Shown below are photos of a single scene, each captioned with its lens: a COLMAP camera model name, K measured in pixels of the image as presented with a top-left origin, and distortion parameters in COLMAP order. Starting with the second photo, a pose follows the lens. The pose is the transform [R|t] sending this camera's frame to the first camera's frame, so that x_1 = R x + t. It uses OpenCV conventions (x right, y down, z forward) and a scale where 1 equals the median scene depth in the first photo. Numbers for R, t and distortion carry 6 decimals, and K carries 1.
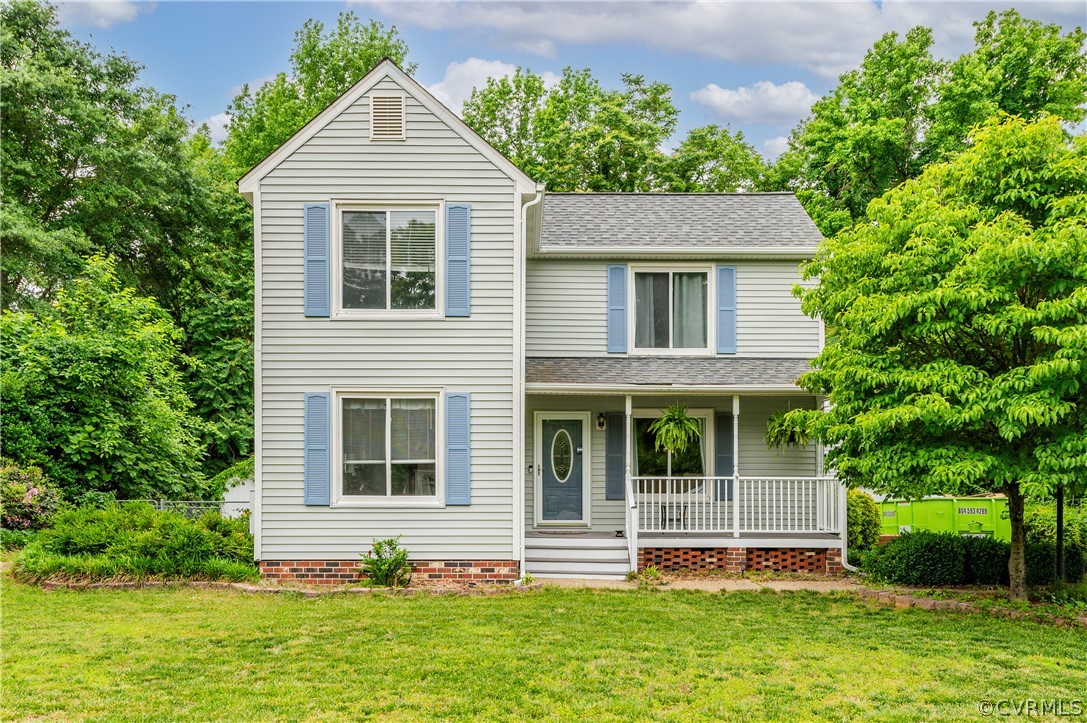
lens RADIAL K [[839.2, 0, 548.1], [0, 839.2, 383.3], [0, 0, 1]] dist [0.003243, -0.002805]
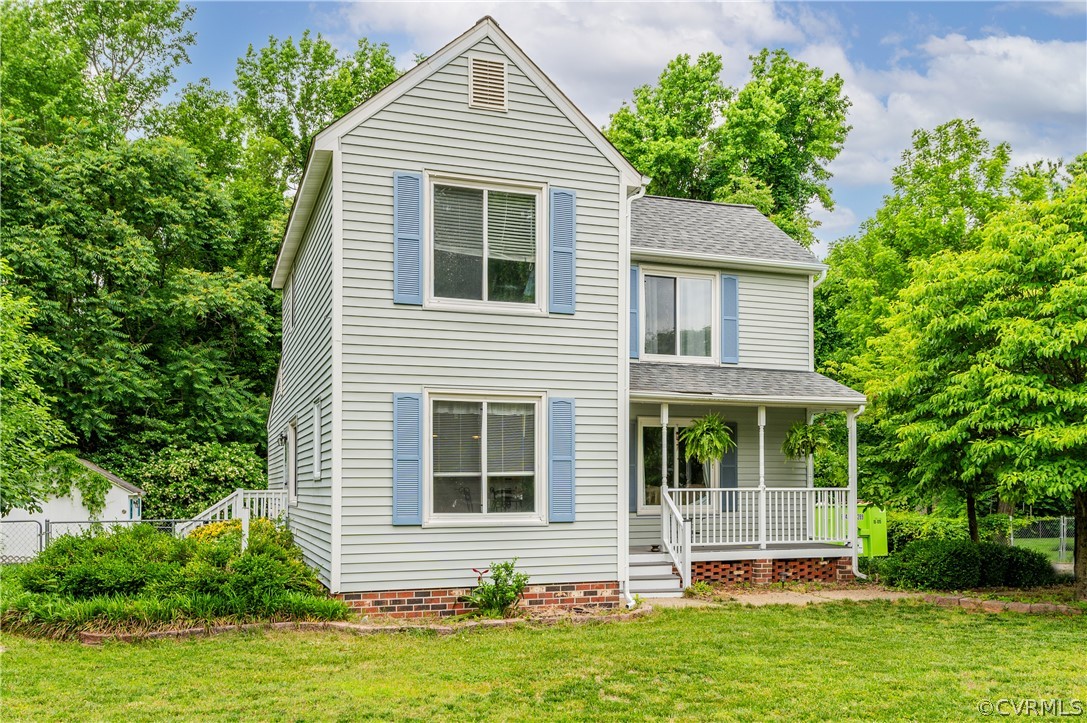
lens RADIAL K [[883.2, 0, 540.6], [0, 883.2, 375.4], [0, 0, 1]] dist [0.001682, -0.000060]
pose [[0.948095, 0.035248, 0.316027, -0.370502], [-0.032353, 0.999373, -0.014404, 0.001335], [-0.316337, 0.003432, 0.948641, 0.089294]]
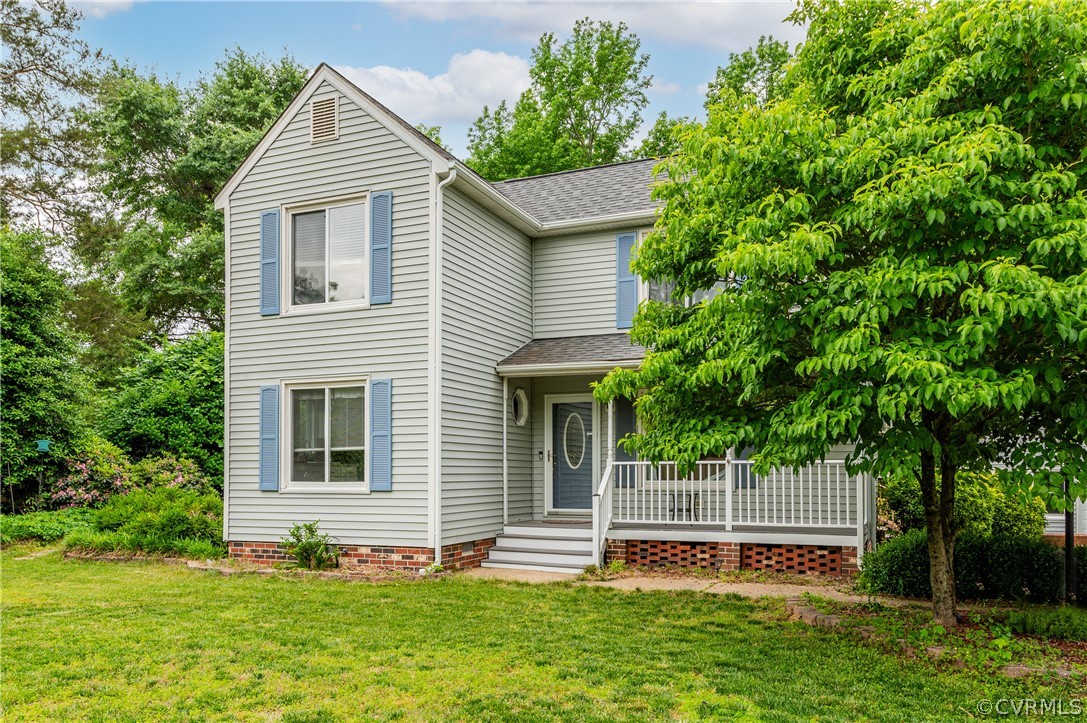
lens RADIAL K [[834.2, 0, 543.5], [0, 834.2, 361.5], [0, 0, 1]] dist [0.004477, 0.000061]
pose [[0.917319, -0.057476, -0.393982, 0.404240], [0.051093, 0.998337, -0.026681, 0.023032], [0.394860, 0.004346, 0.918731, 0.135849]]
